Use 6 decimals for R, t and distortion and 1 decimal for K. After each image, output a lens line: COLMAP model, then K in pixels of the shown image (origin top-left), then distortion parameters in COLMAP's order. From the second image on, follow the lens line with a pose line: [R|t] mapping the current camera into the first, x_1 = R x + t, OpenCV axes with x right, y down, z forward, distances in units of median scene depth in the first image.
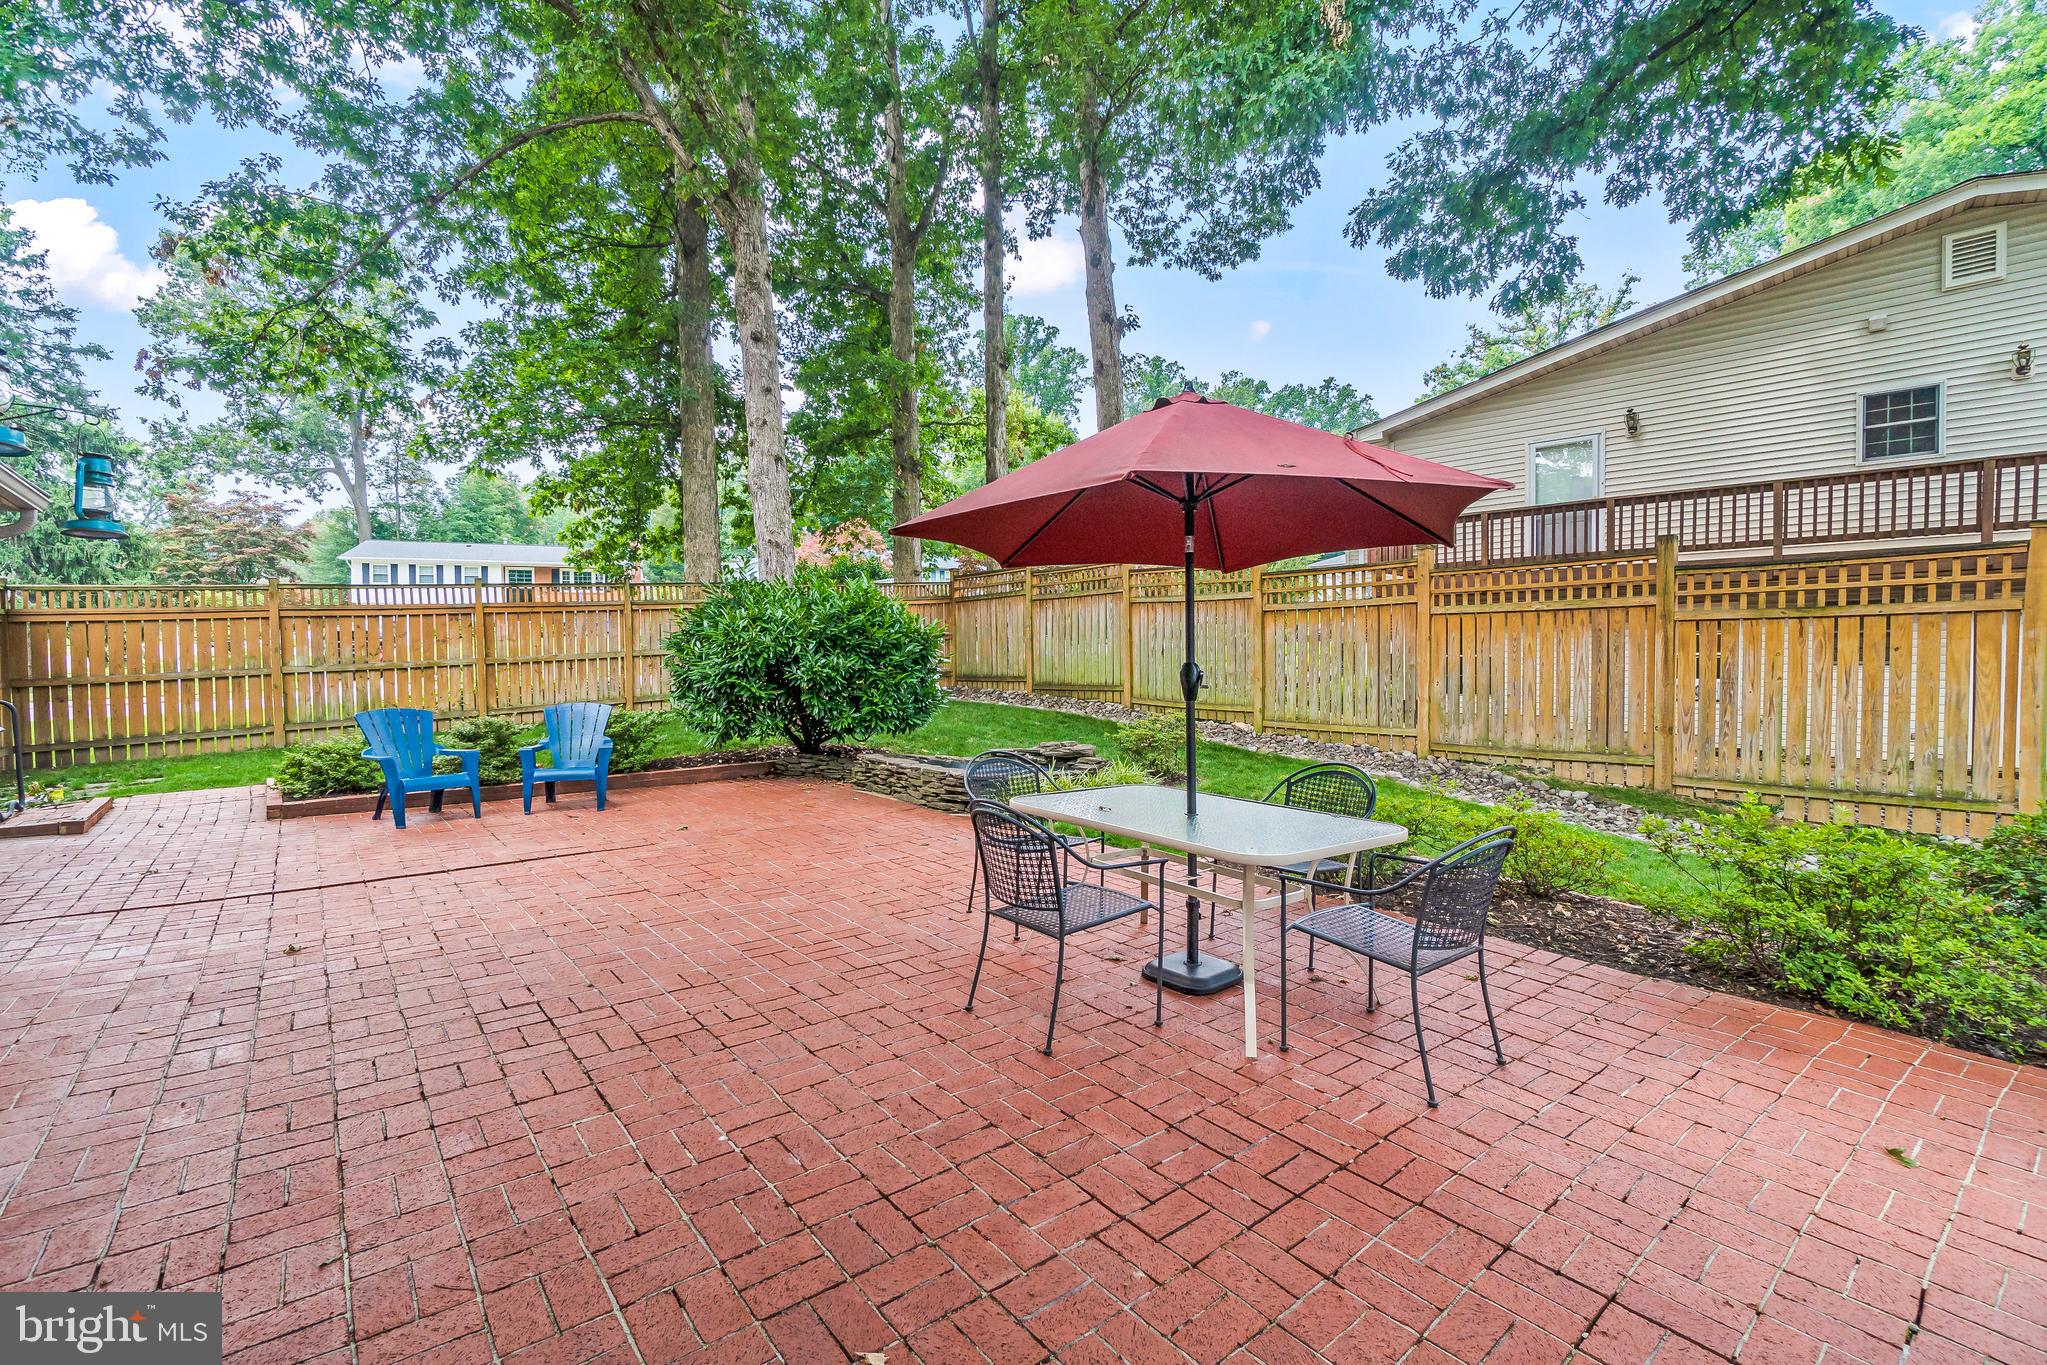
lens RADIAL K [[915.5, 0, 1014.2], [0, 915.5, 664.0], [0, 0, 1]] dist [-0.003236, -0.000159]
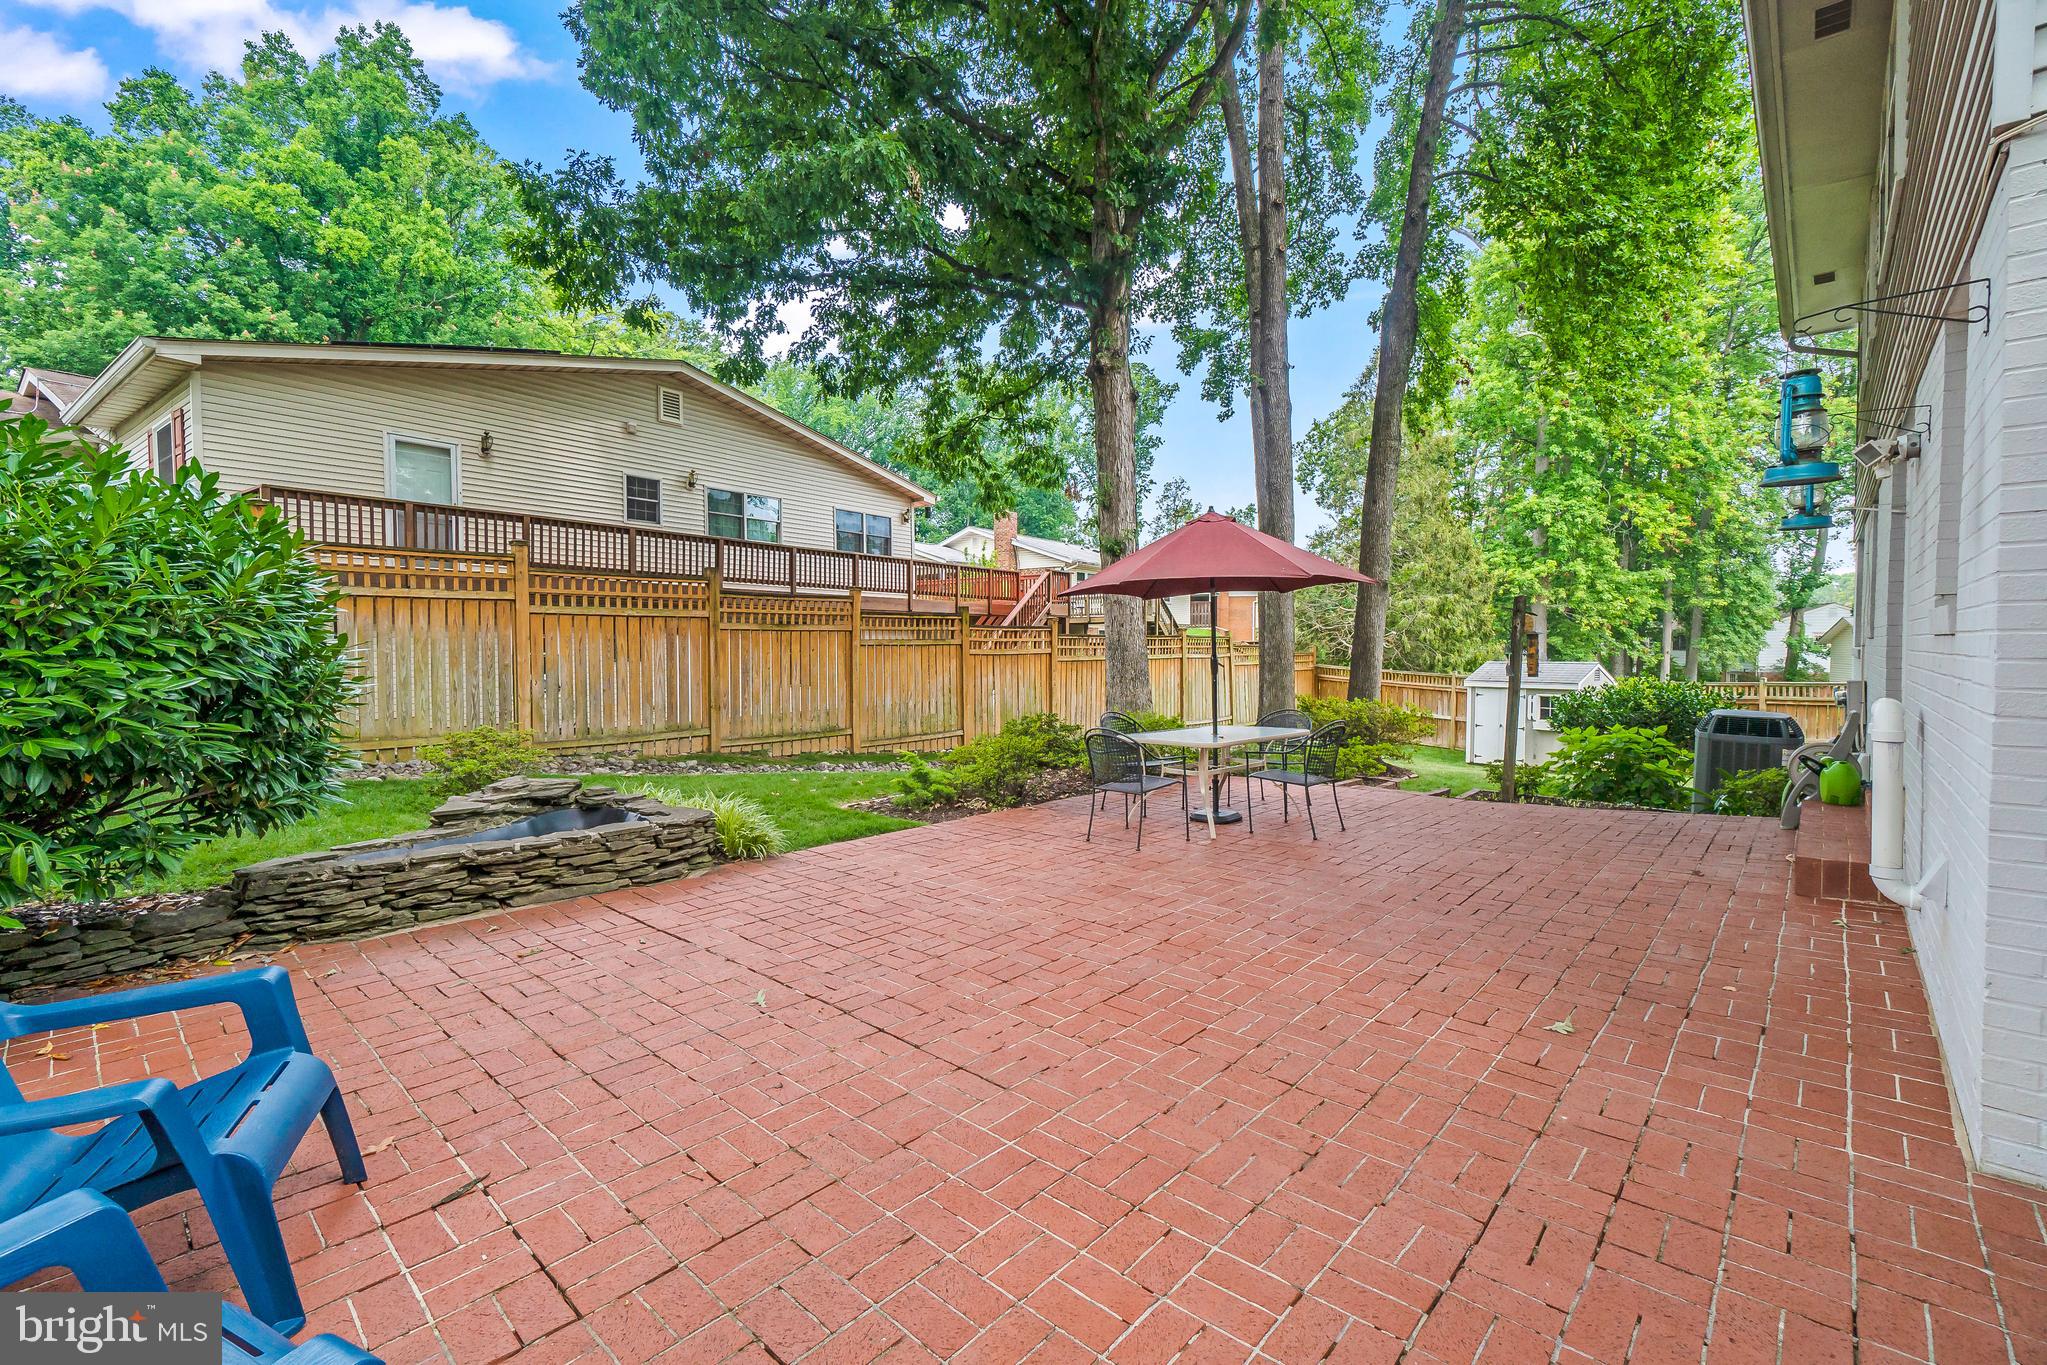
lens RADIAL K [[915.5, 0, 1014.2], [0, 915.5, 664.0], [0, 0, 1]] dist [-0.003236, -0.000159]
pose [[-0.182484, -0.010996, 0.983147, -0.661909], [0.013423, 0.999816, 0.013674, -0.006316], [-0.983117, 0.015692, -0.182303, 0.721459]]
